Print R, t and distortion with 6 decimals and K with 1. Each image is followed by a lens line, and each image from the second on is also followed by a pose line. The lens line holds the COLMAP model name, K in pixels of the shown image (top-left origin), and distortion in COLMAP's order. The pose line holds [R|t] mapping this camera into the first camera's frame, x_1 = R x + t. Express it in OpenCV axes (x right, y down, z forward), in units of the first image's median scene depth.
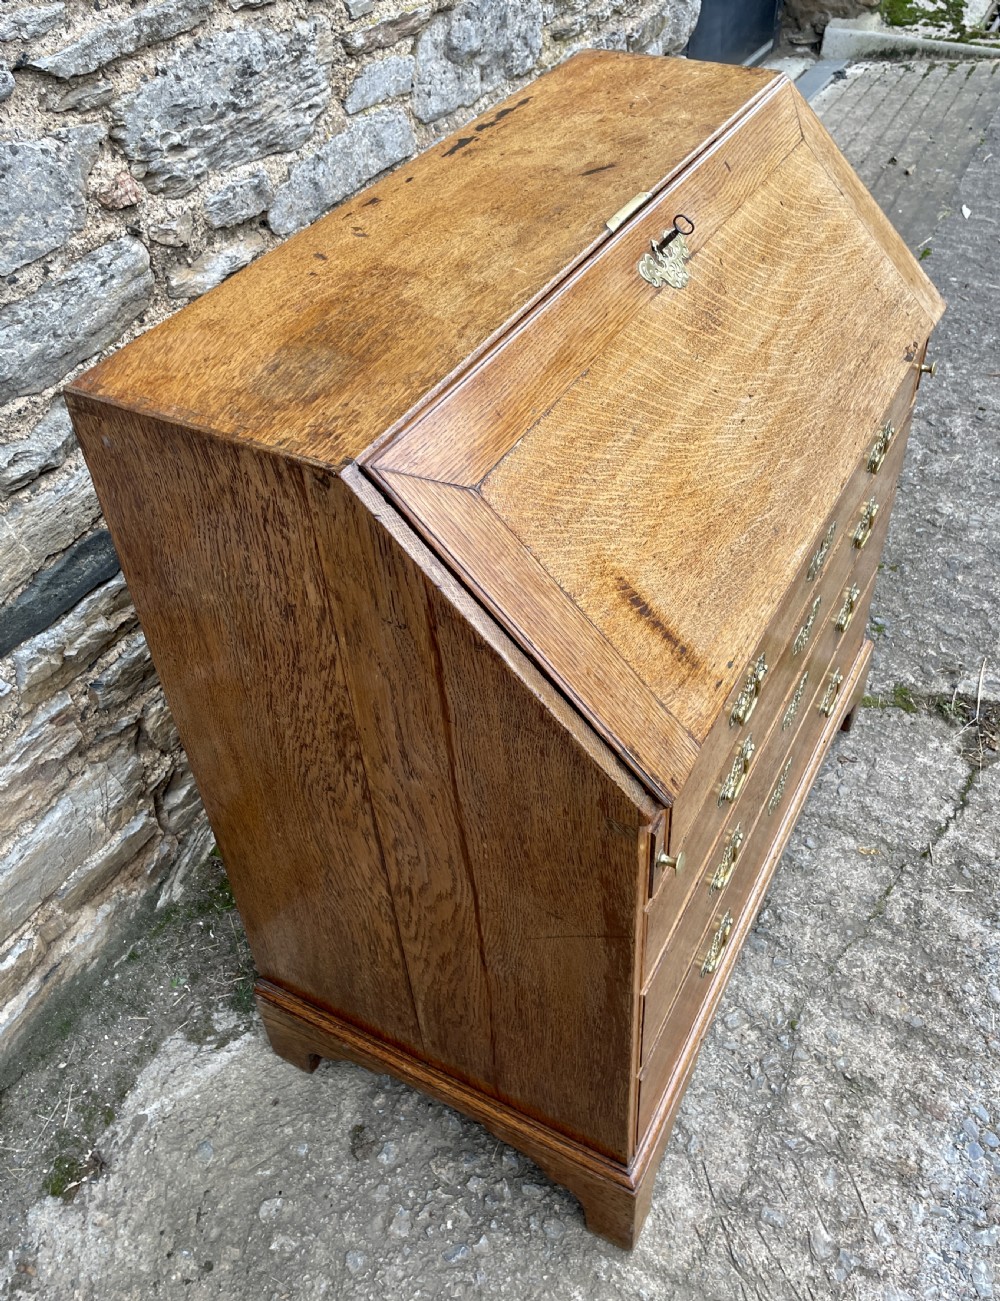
lens RADIAL K [[1130.8, 0, 504.5], [0, 1130.8, 608.5], [0, 0, 1]] dist [0.072074, -0.075220]
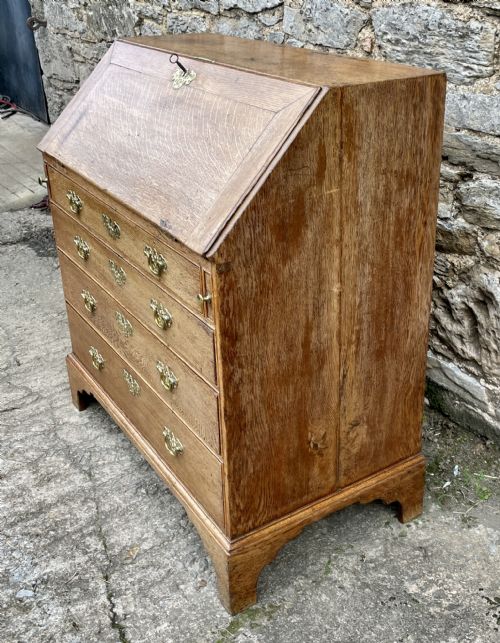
lens RADIAL K [[748.9, 0, 307.8], [0, 748.9, 304.6], [0, 0, 1]] dist [0.057537, 0.000000]
pose [[-0.449850, 0.422533, -0.786829, 1.063693], [-0.570465, 0.541920, 0.617164, -0.861822], [0.687171, 0.726490, -0.002742, 1.160119]]
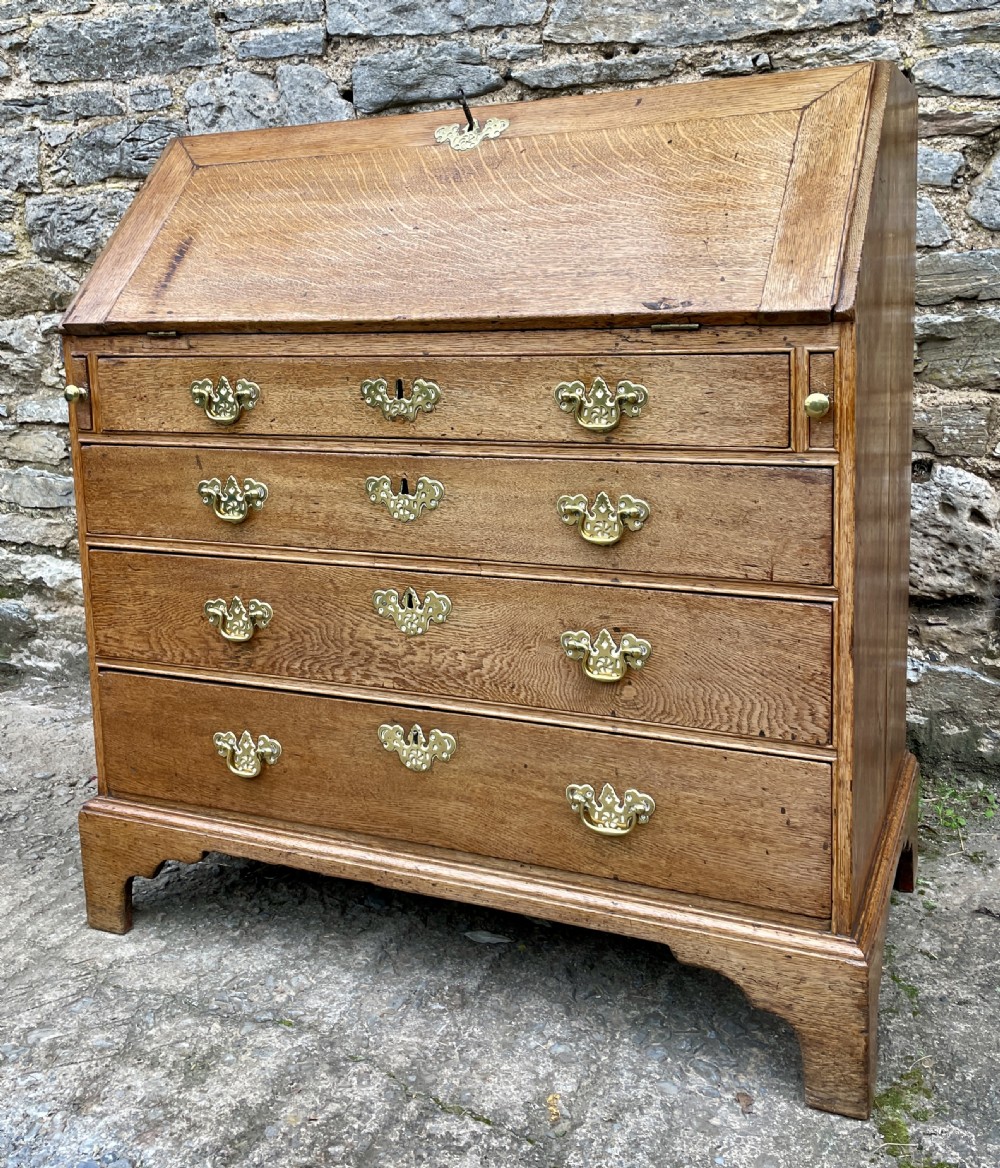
lens RADIAL K [[1179.0, 0, 497.7], [0, 1179.0, 475.5], [0, 0, 1]] dist [0.041286, 0.000000]
pose [[0.076619, 0.192902, -0.978222, 1.136117], [-0.637530, 0.763818, 0.100688, -0.134029], [0.766606, 0.615931, 0.181503, 0.794862]]
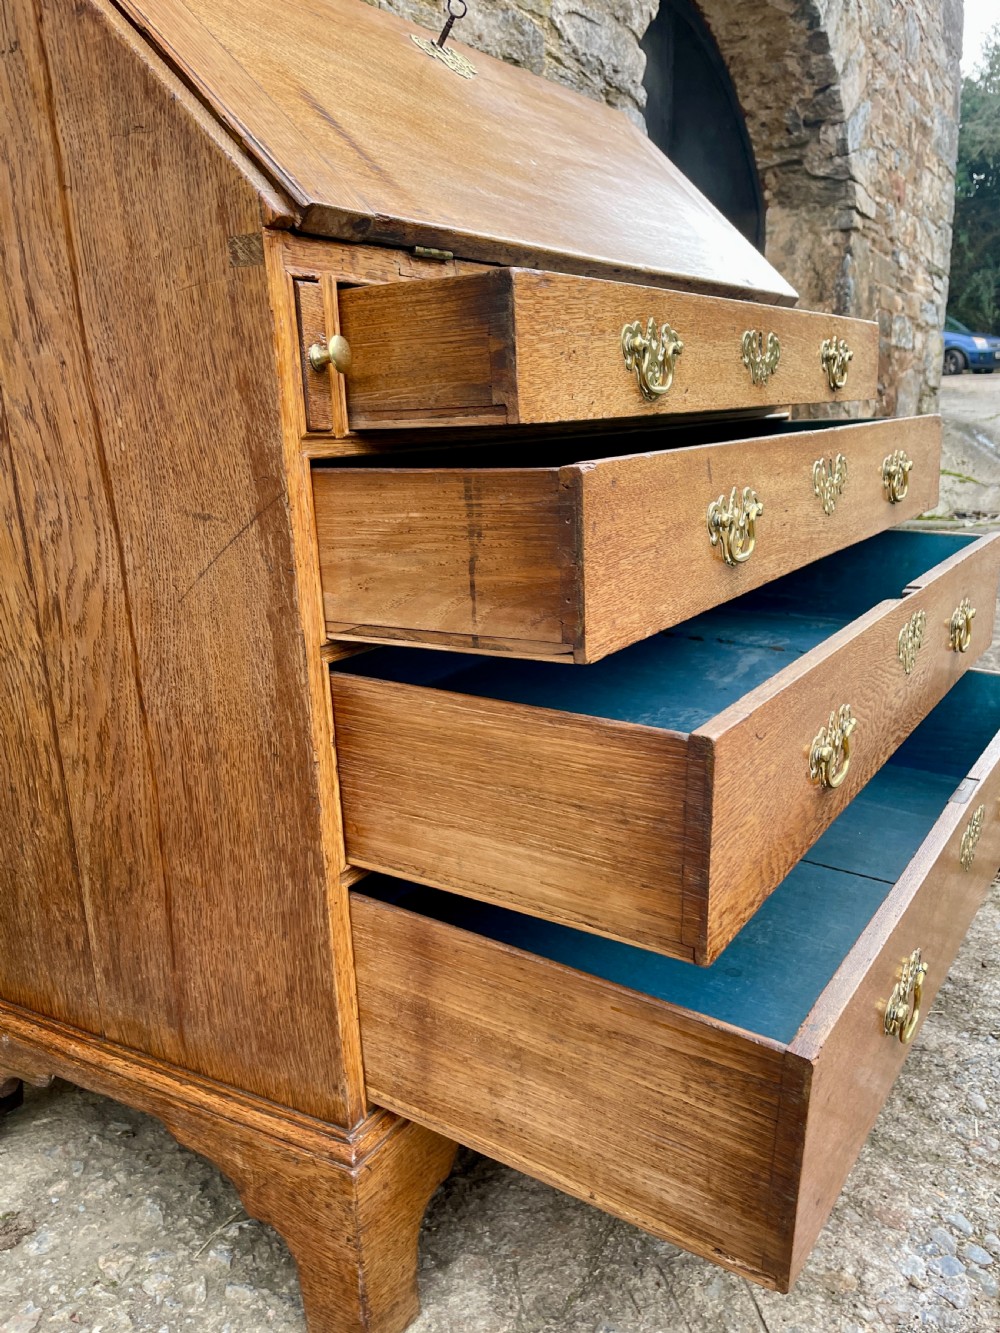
lens RADIAL K [[1113.1, 0, 497.6], [0, 1113.1, 674.8], [0, 0, 1]] dist [0.065480, -0.084362]
pose [[0.997942, 0.014046, -0.062566, 0.200094], [-0.041488, 0.885398, -0.462978, 0.489446], [0.048893, 0.464621, 0.884159, 0.300228]]
